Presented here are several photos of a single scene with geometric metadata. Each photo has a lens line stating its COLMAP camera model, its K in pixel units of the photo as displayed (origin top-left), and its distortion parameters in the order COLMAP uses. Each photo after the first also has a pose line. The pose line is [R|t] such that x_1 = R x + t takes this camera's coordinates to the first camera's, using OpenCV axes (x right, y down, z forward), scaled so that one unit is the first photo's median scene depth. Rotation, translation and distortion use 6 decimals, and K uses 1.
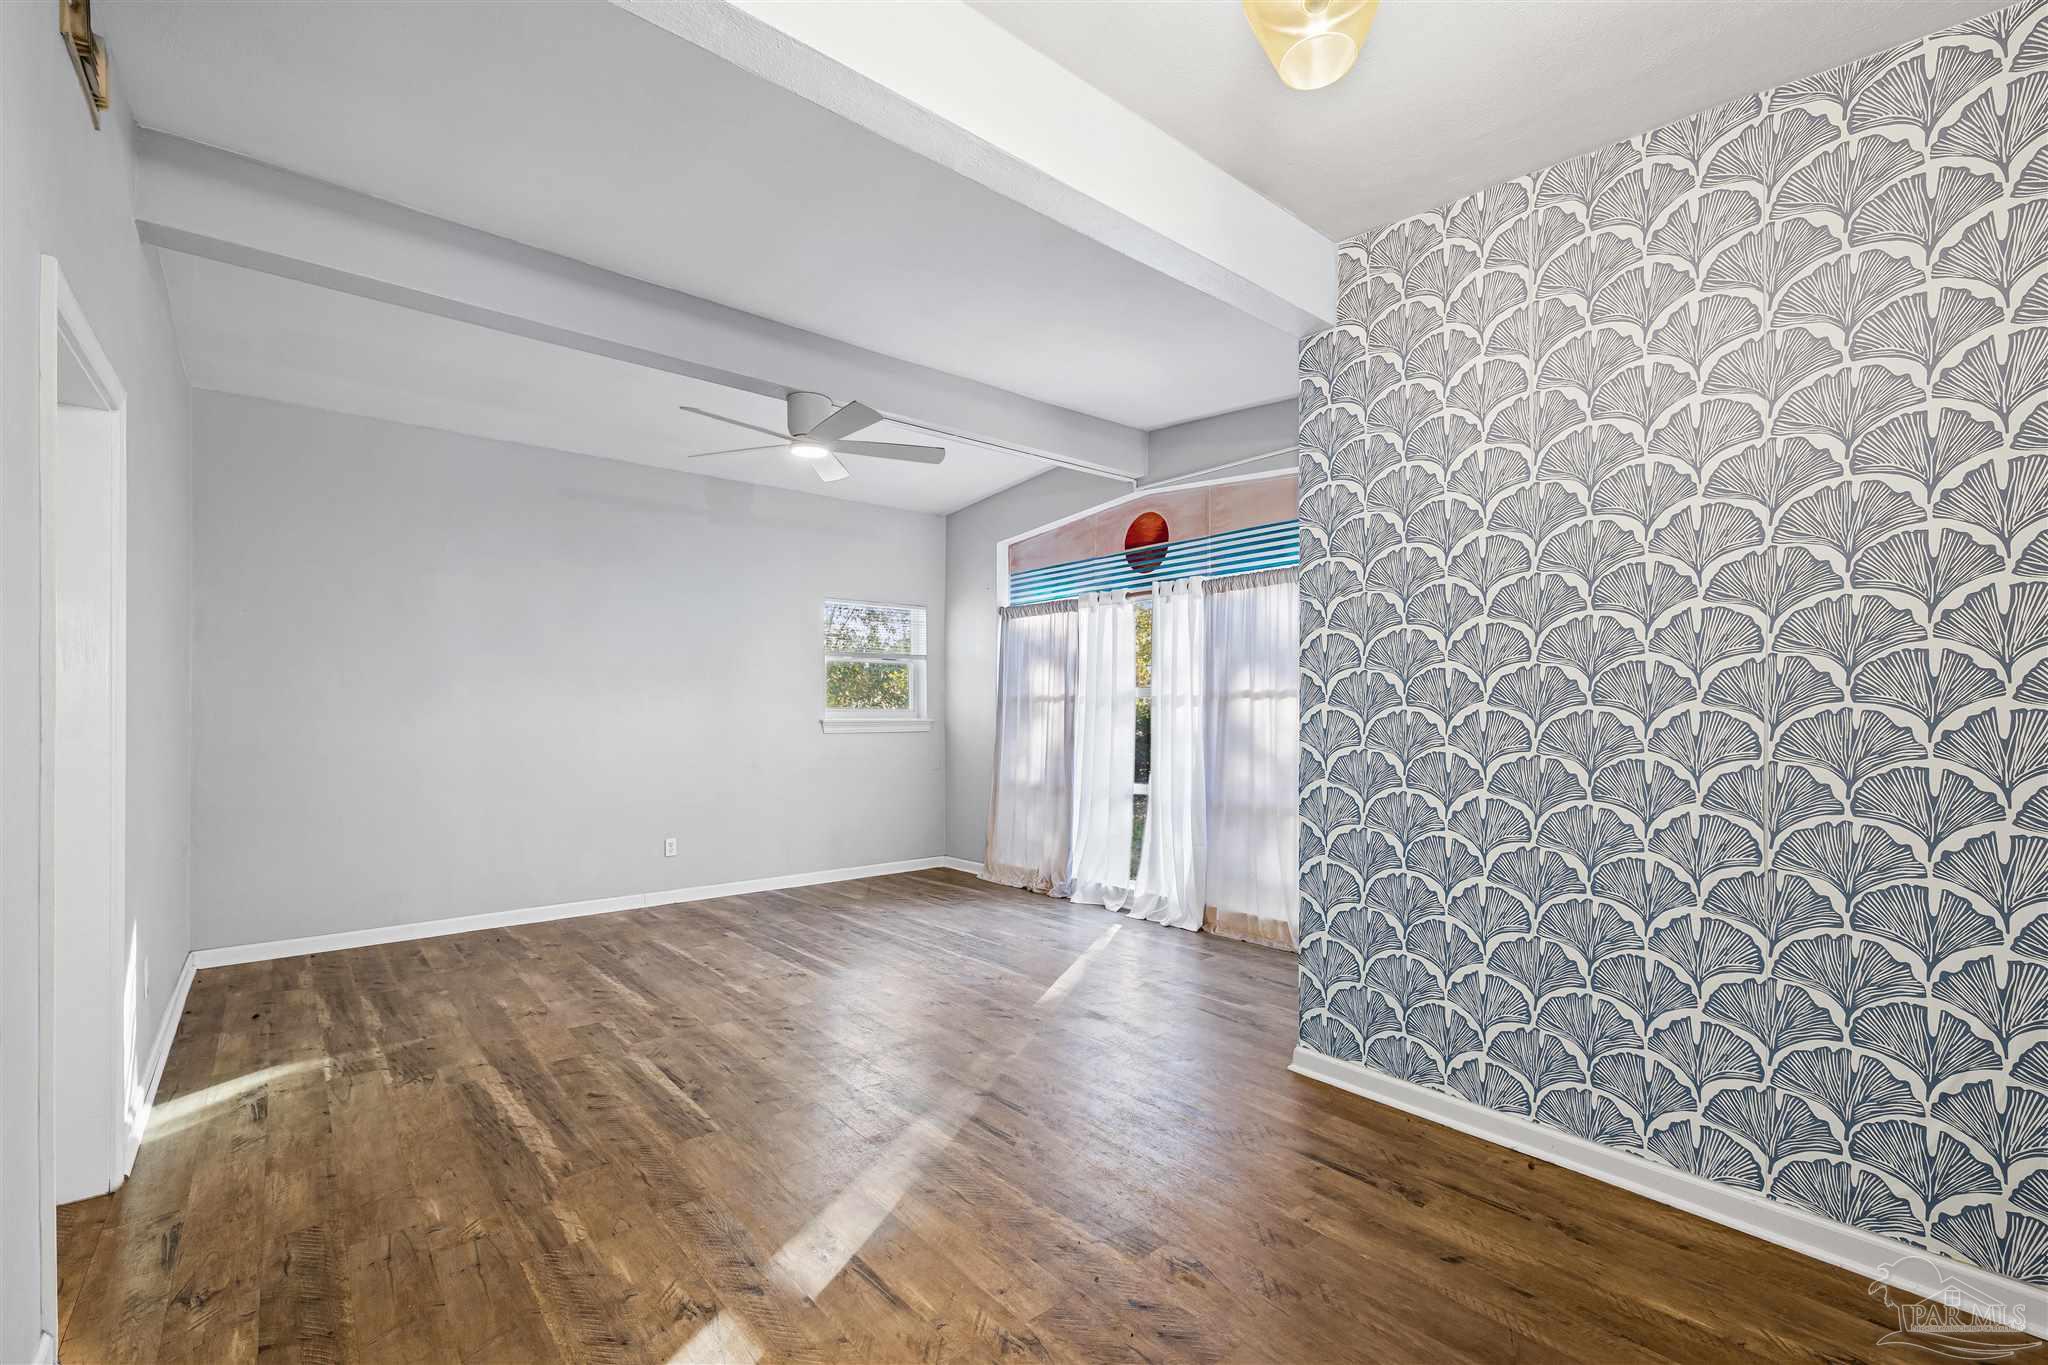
lens RADIAL K [[878.7, 0, 1027.3], [0, 878.7, 707.5], [0, 0, 1]] dist [-0.004716, -0.001036]
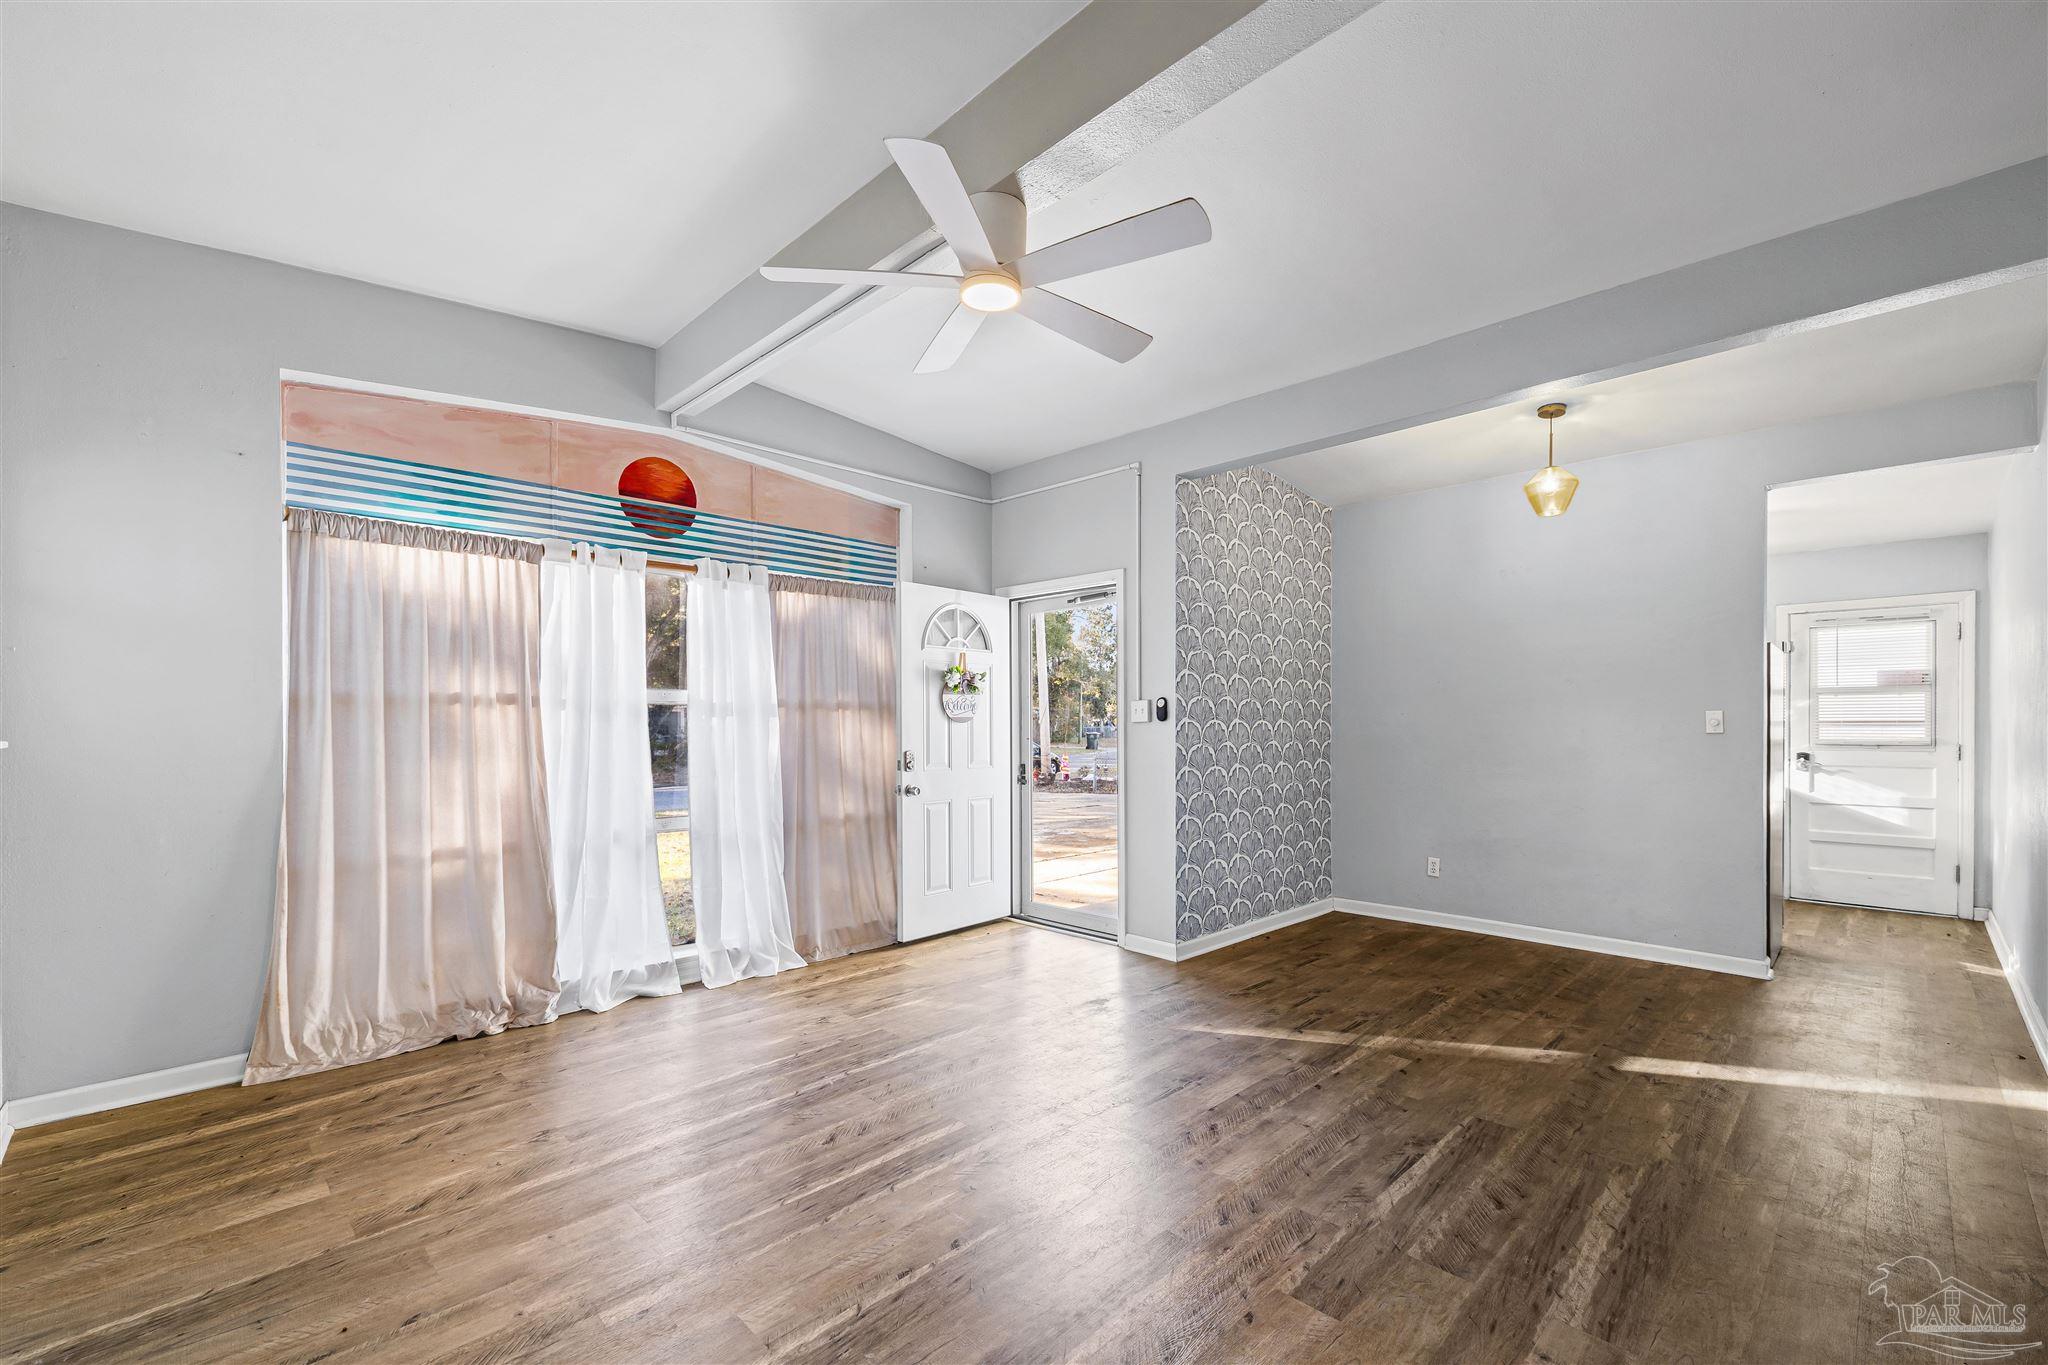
lens RADIAL K [[864.3, 0, 1014.8], [0, 864.3, 722.4], [0, 0, 1]] dist [0.001407, 0.000087]
pose [[-0.068043, 0.003710, 0.997675, -1.091580], [-0.003665, 0.999985, -0.003969, 0.010792], [-0.997676, -0.003926, -0.068029, 1.305986]]
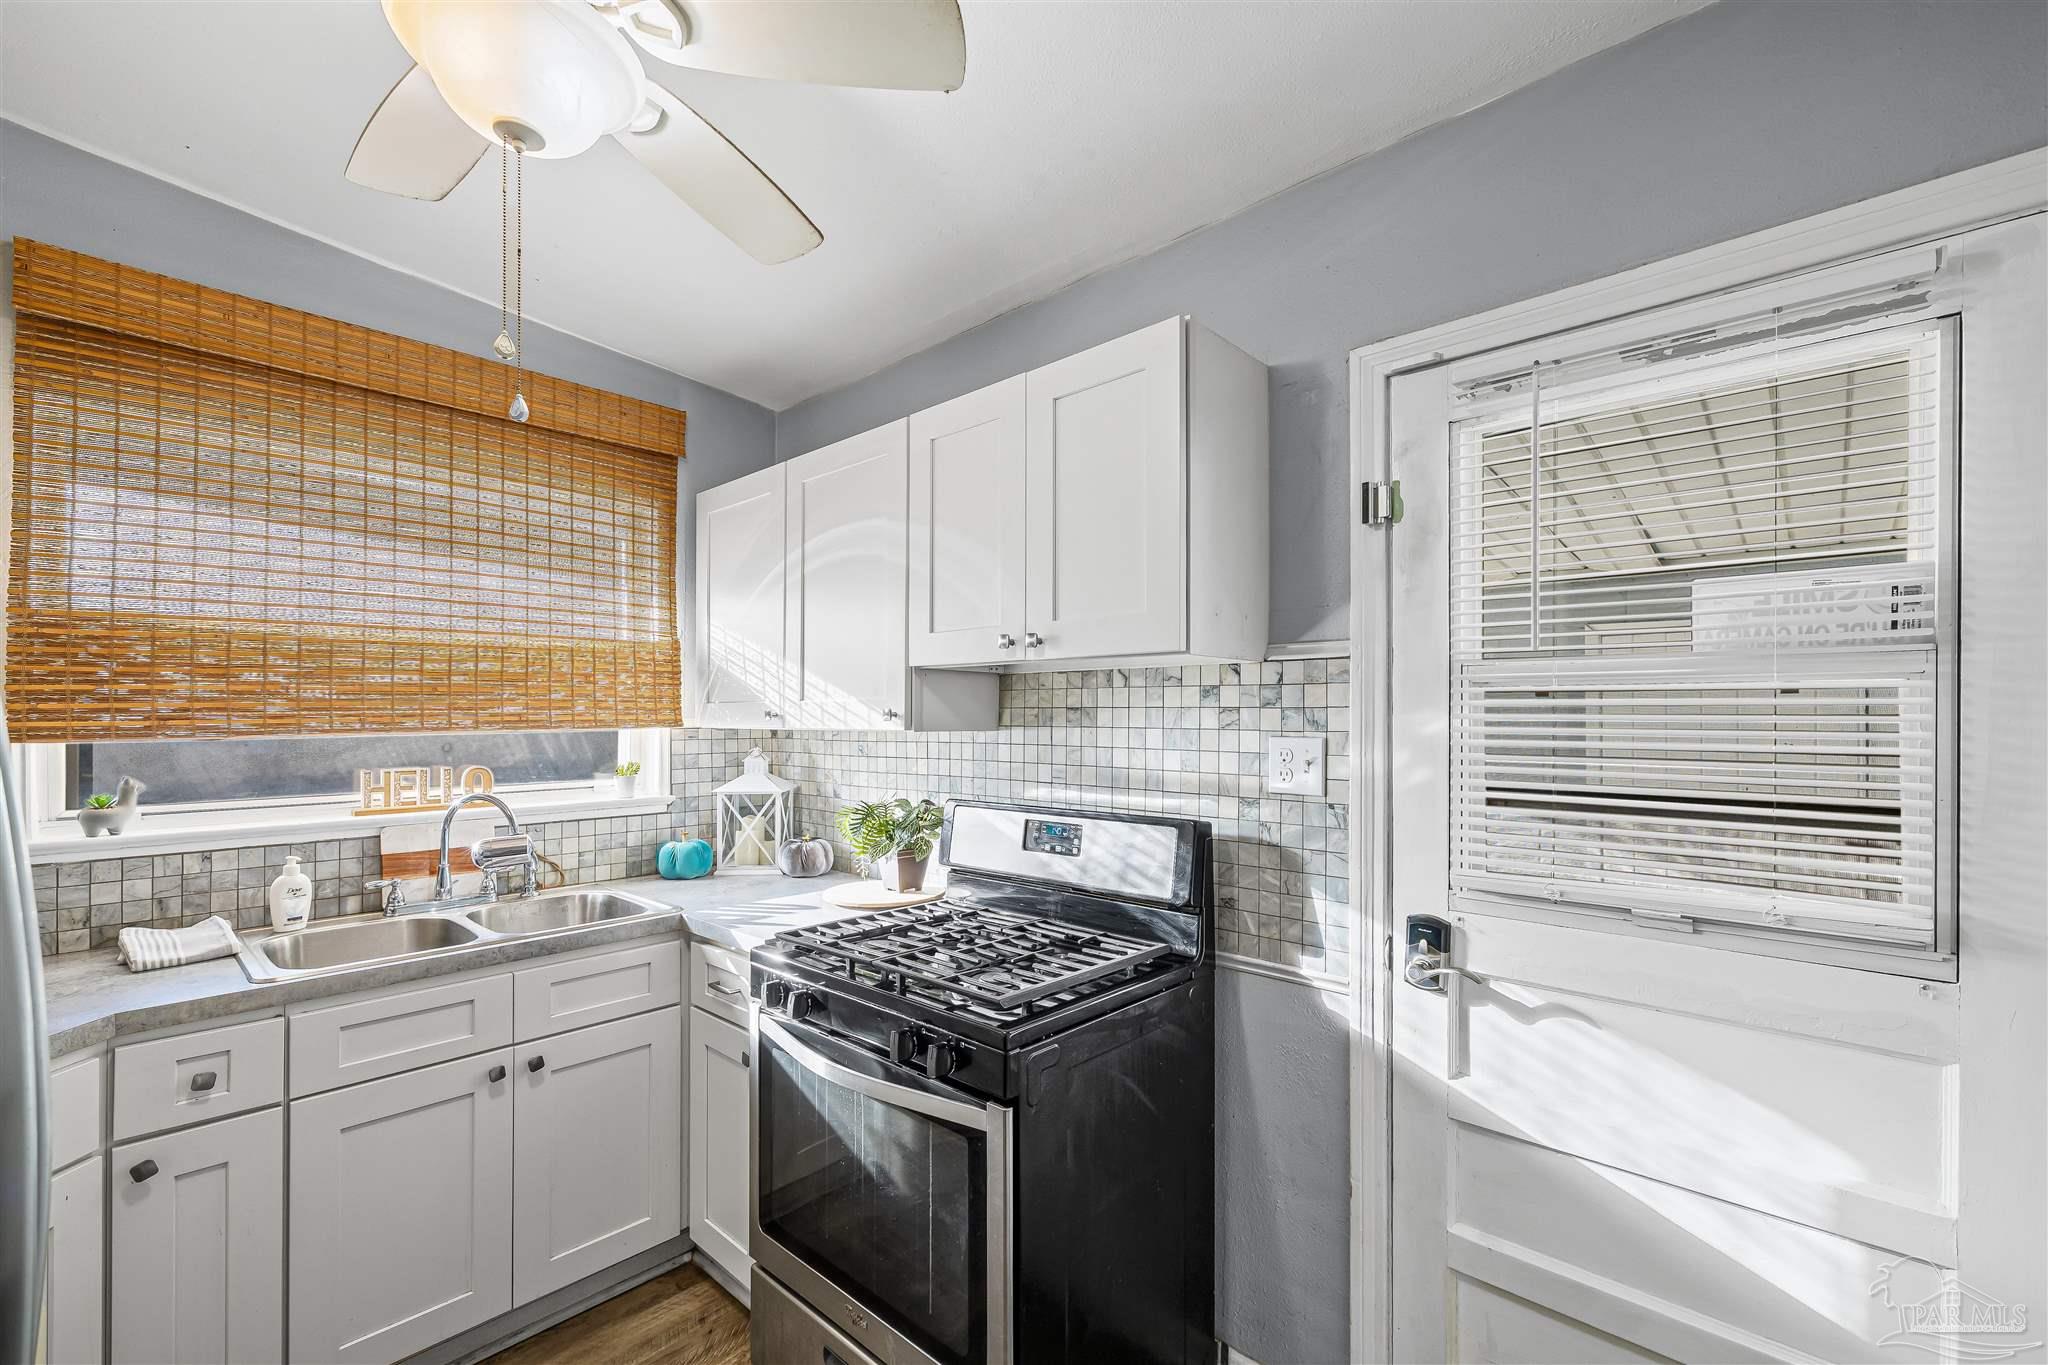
lens RADIAL K [[864.3, 0, 1006.9], [0, 864.3, 710.6], [0, 0, 1]] dist [0.001407, 0.000087]
pose [[-0.110389, 0.002429, 0.993885, 0.227634], [-0.004949, 0.999983, -0.002994, -0.049432], [-0.993876, -0.005249, -0.110375, -0.255956]]
